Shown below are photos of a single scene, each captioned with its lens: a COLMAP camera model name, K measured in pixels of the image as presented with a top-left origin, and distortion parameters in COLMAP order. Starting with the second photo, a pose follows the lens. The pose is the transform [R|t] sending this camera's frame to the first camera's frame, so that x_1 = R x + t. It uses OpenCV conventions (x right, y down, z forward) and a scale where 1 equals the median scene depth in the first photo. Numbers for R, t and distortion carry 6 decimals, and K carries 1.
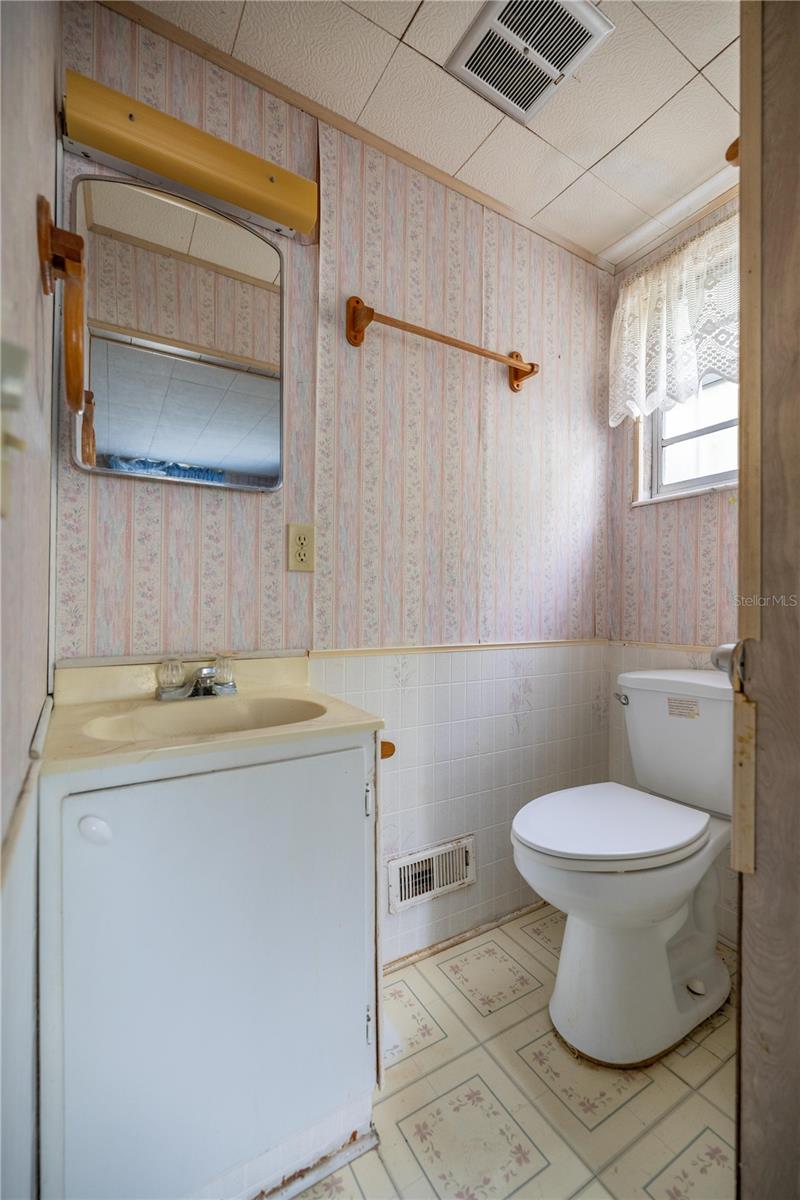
lens RADIAL K [[511.8, 0, 404.6], [0, 511.8, 600.6], [0, 0, 1]] dist [0.004416, 0.000313]
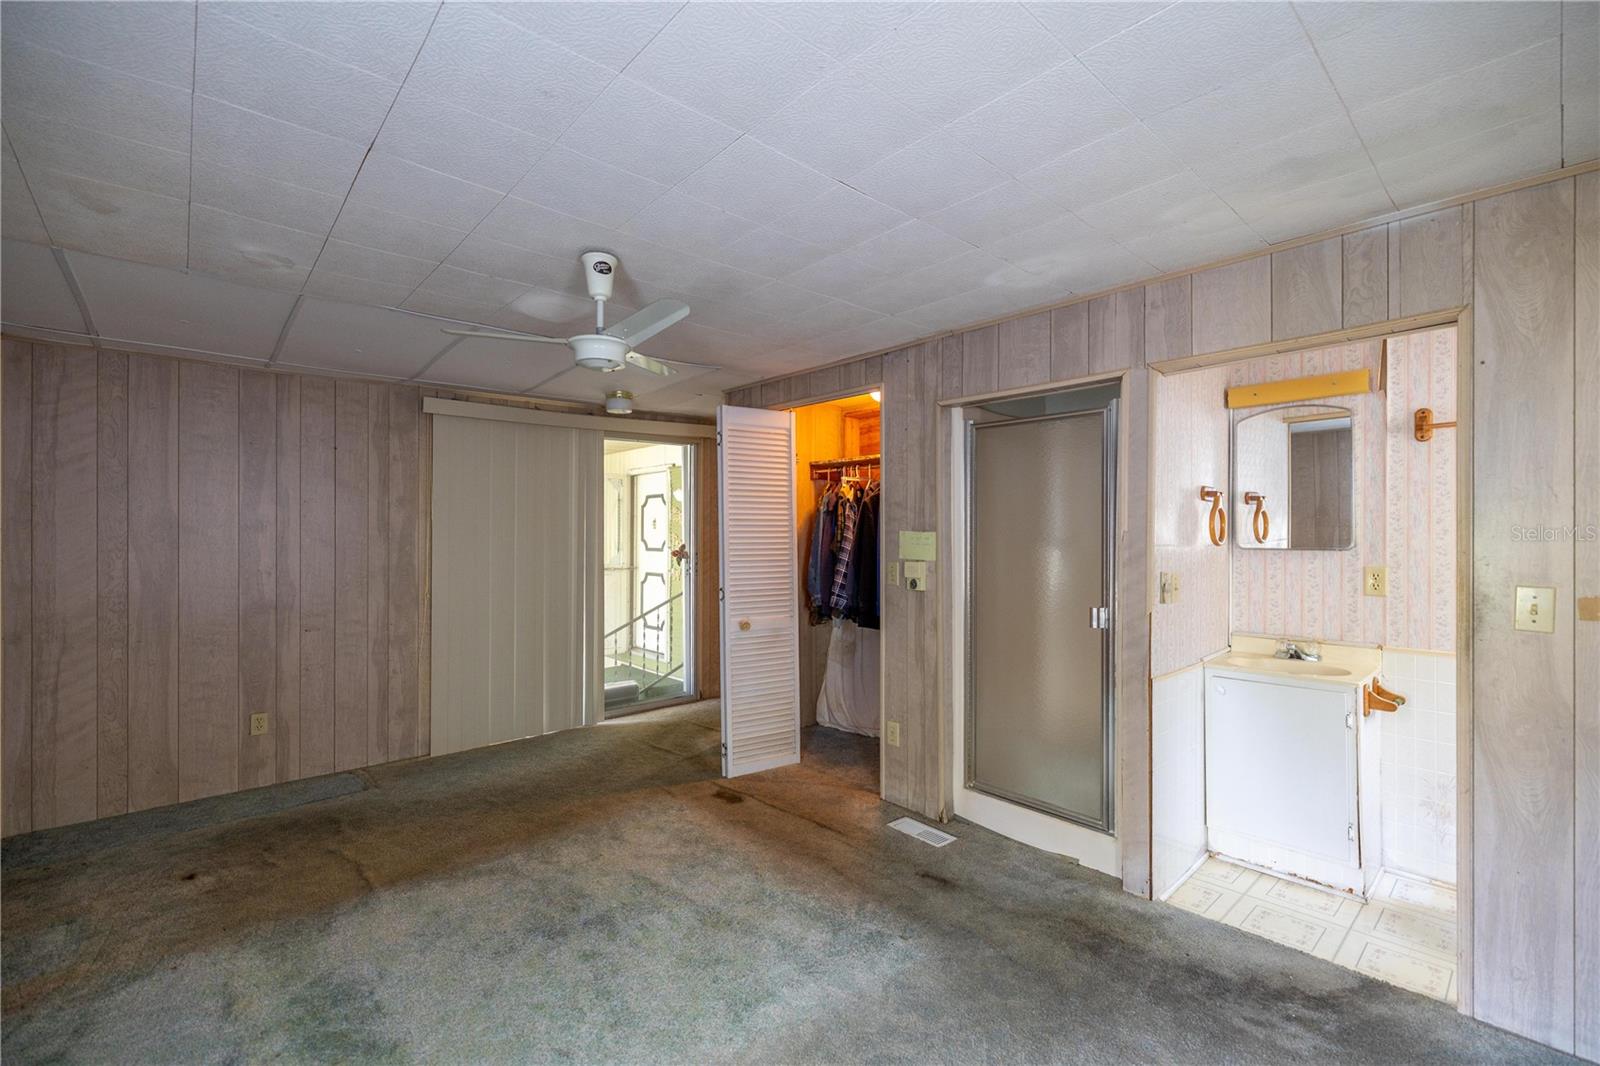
lens RADIAL K [[682.4, 0, 804.4], [0, 682.4, 535.0], [0, 0, 1]] dist [0.004416, 0.000313]
pose [[0.186318, -0.010675, -0.982432, 1.617088], [0.008241, 0.999923, -0.009303, -0.248417], [0.982455, -0.006363, 0.186391, -1.188179]]
